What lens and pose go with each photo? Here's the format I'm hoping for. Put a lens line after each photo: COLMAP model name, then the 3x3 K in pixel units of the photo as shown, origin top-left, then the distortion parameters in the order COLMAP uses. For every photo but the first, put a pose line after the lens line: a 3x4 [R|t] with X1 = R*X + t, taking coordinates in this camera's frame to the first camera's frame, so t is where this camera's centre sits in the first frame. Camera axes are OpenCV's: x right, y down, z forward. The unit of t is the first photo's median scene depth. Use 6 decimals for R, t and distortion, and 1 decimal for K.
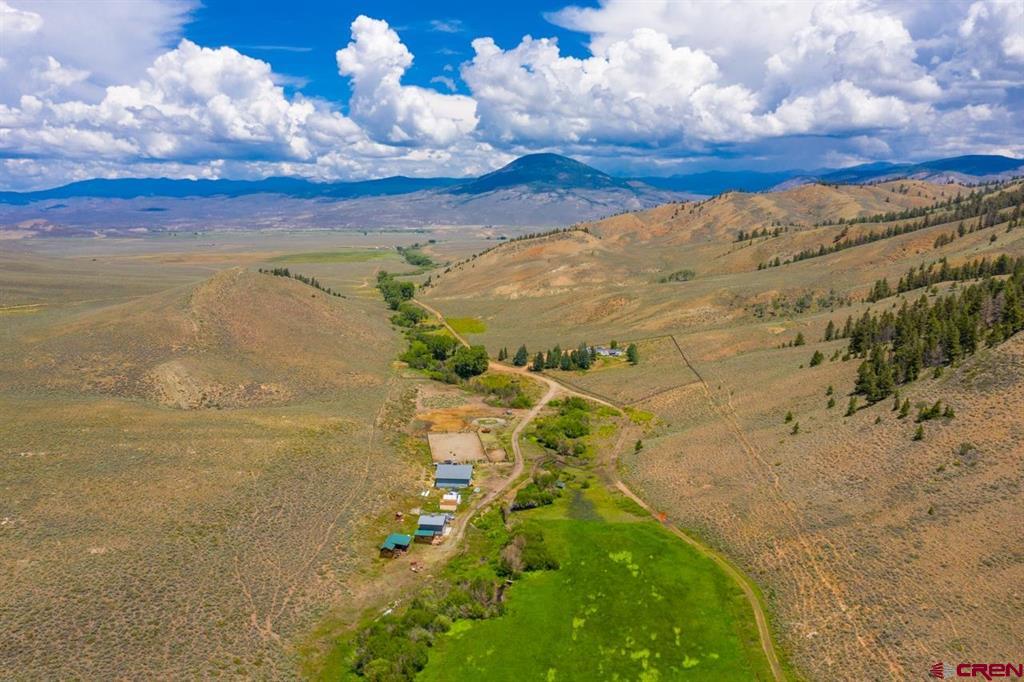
lens RADIAL K [[812.5, 0, 510.9], [0, 812.5, 338.2], [0, 0, 1]] dist [-0.002823, 0.016701]
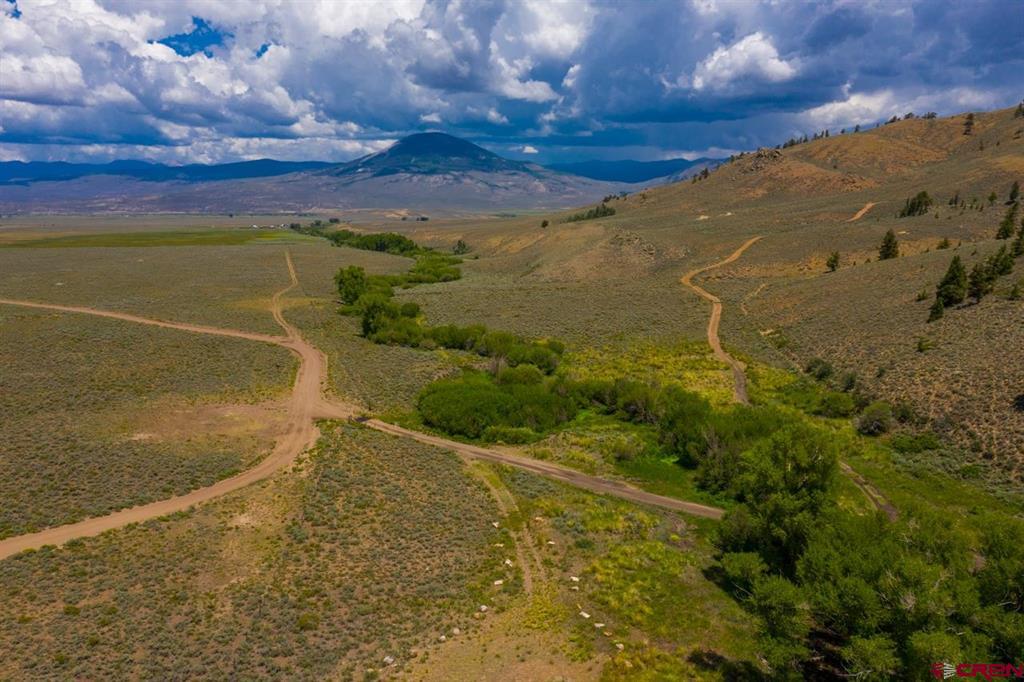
lens RADIAL K [[813.7, 0, 510.9], [0, 813.7, 340.1], [0, 0, 1]] dist [-0.001511, 0.006270]
pose [[0.987908, -0.020912, 0.153626, -0.144695], [0.018980, 0.999721, 0.014028, -0.063231], [-0.153876, -0.010942, 0.988030, 0.745605]]
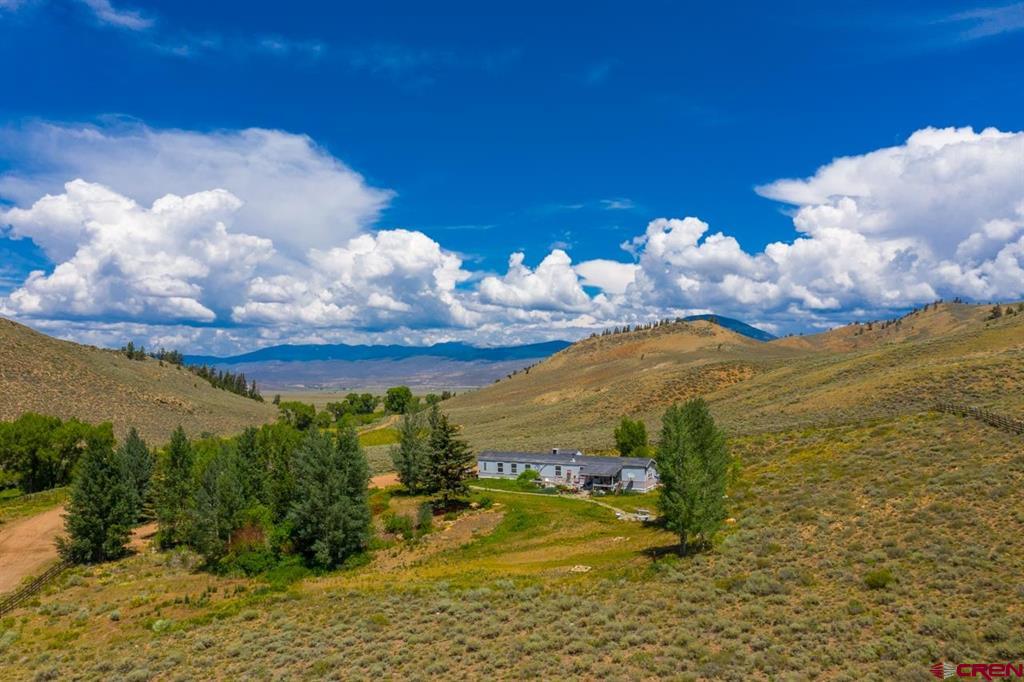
lens RADIAL K [[812.5, 0, 510.9], [0, 812.5, 338.2], [0, 0, 1]] dist [-0.002823, 0.016701]
pose [[0.979909, -0.002864, -0.199426, 0.052111], [-0.037807, 0.979101, -0.199827, 0.009051], [0.195831, 0.203352, 0.959322, 0.302323]]
